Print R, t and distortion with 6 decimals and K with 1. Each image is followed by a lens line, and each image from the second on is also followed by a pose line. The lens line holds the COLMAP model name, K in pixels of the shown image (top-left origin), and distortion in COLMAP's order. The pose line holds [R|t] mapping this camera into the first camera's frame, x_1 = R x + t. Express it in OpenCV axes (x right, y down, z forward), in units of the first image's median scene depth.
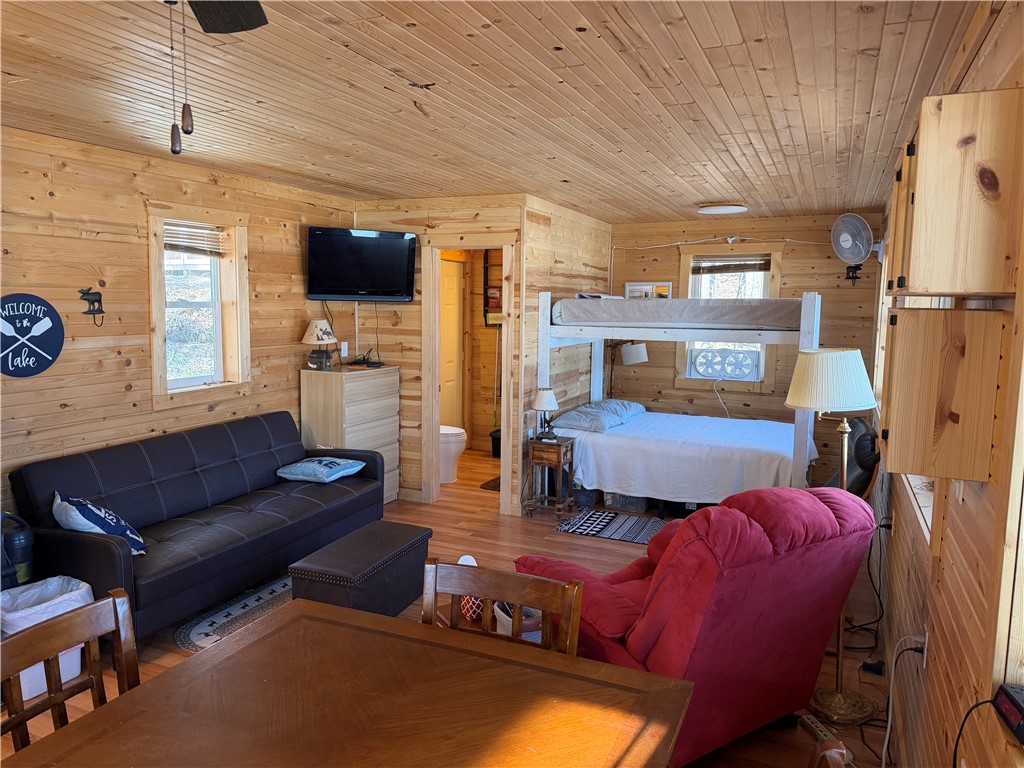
lens RADIAL K [[713.8, 0, 511.0], [0, 713.8, 384.2], [0, 0, 1]] dist [0.067899, -0.080633]
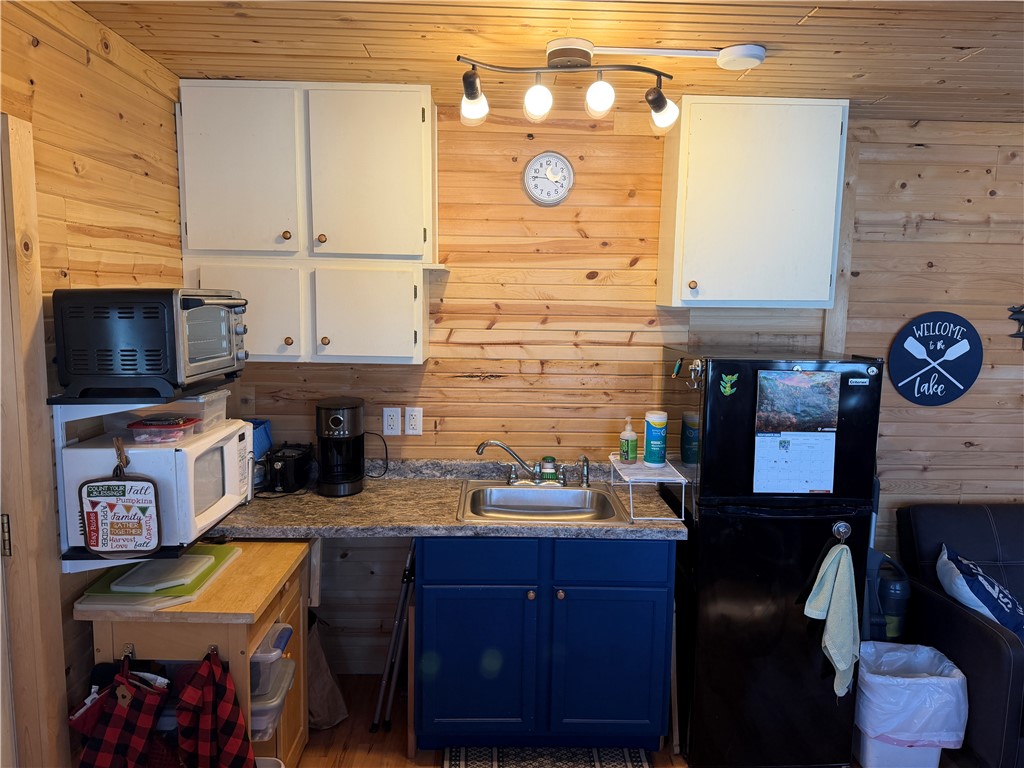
lens RADIAL K [[713.8, 0, 514.5], [0, 713.8, 383.0], [0, 0, 1]] dist [0.067899, -0.080633]
pose [[0.427106, 0.104566, -0.898135, -0.065276], [-0.116088, 0.991412, 0.060220, -0.021225], [0.896719, 0.078542, 0.435576, 0.105799]]
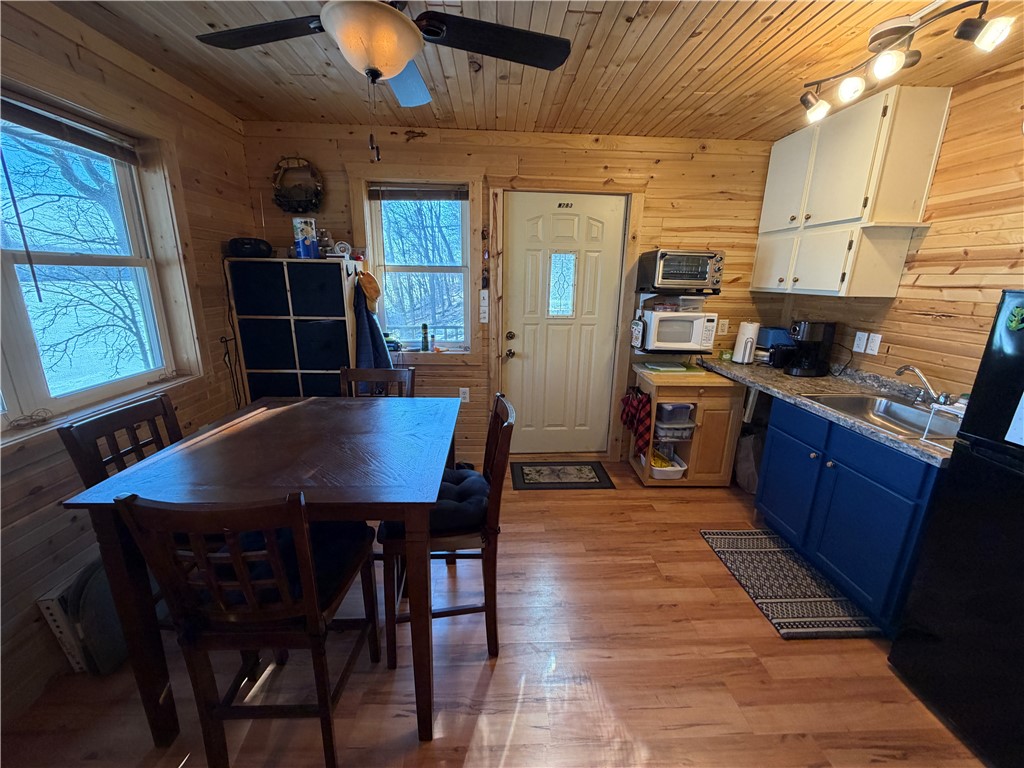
lens RADIAL K [[407.7, 0, 509.1], [0, 407.7, 384.8], [0, 0, 1]] dist [0.000437, -0.000178]
pose [[-0.897164, 0.087695, -0.432904, -0.048081], [-0.078756, 0.932628, 0.352141, -0.032502], [0.434619, 0.350022, -0.829814, 0.503007]]
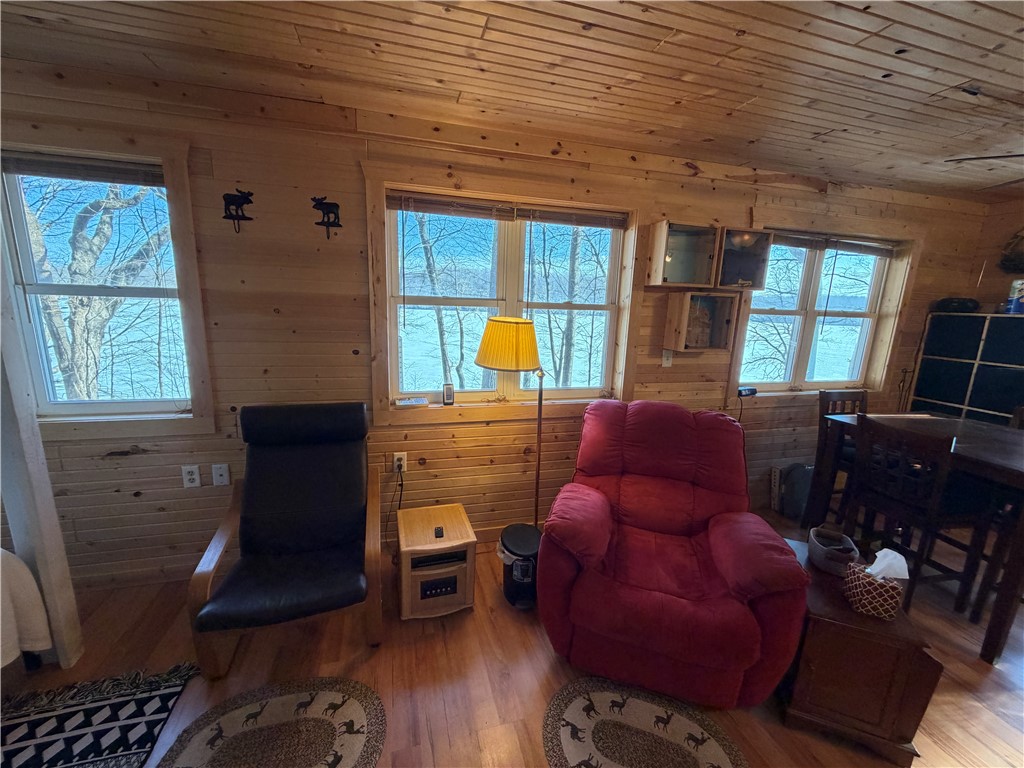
lens RADIAL K [[407.7, 0, 510.3], [0, 407.7, 384.8], [0, 0, 1]] dist [0.000437, -0.000178]
pose [[-0.637527, -0.186427, 0.747533, -0.049206], [0.045475, 0.959484, 0.278069, -0.075439], [-0.769085, 0.211270, -0.603219, 0.824008]]
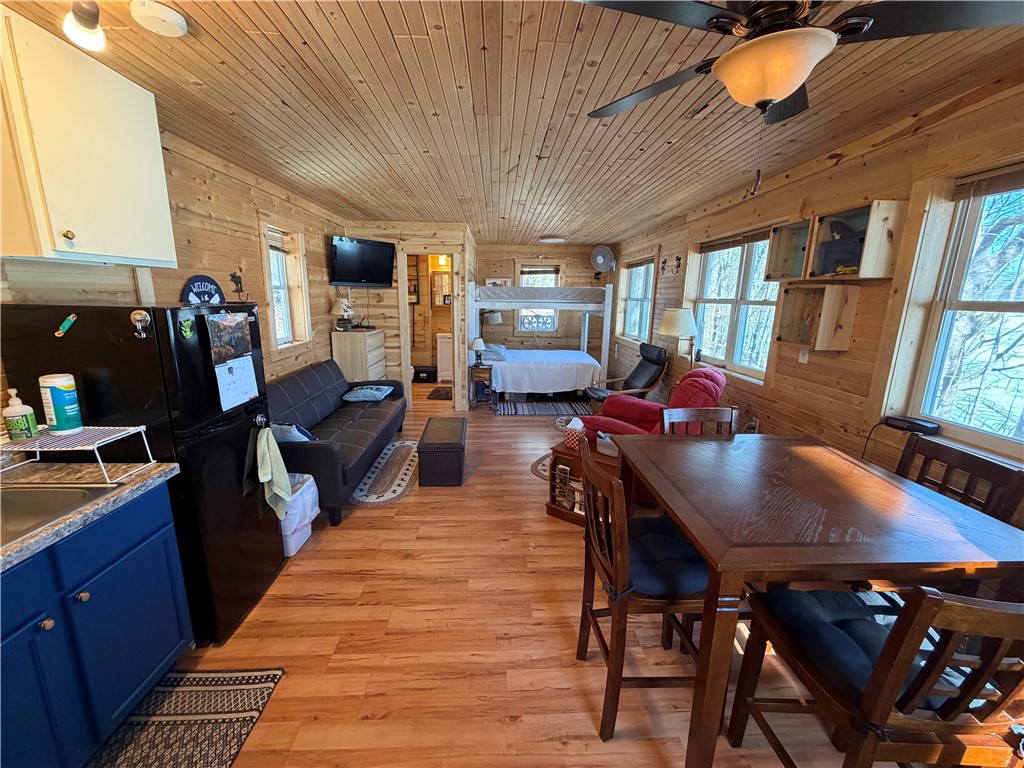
lens RADIAL K [[407.7, 0, 509.0], [0, 407.7, 384.0], [0, 0, 1]] dist [0.000437, -0.000178]
pose [[0.899590, -0.091481, 0.427046, -0.332770], [0.046432, 0.992307, 0.114761, 0.007795], [-0.434259, -0.083410, 0.896918, 0.050870]]
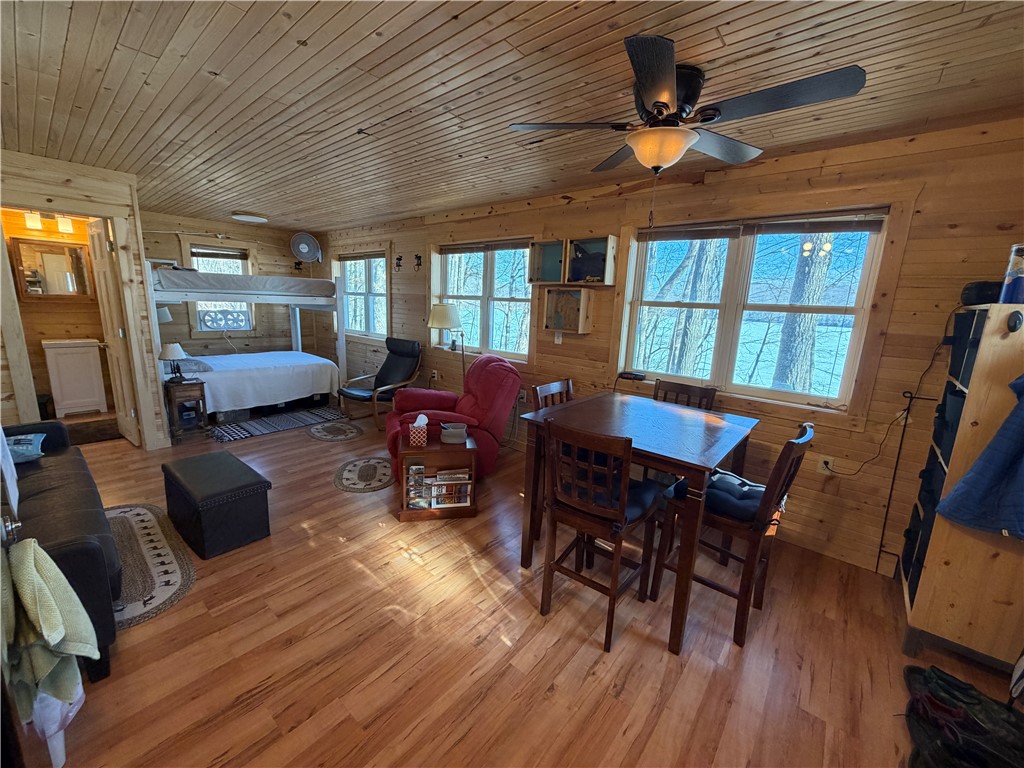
lens RADIAL K [[407.7, 0, 510.0], [0, 407.7, 384.4], [0, 0, 1]] dist [0.000437, -0.000178]
pose [[0.286457, -0.192639, 0.938527, -0.481464], [0.072763, 0.981123, 0.179174, -0.006738], [-0.955326, 0.016965, 0.295067, 0.223468]]
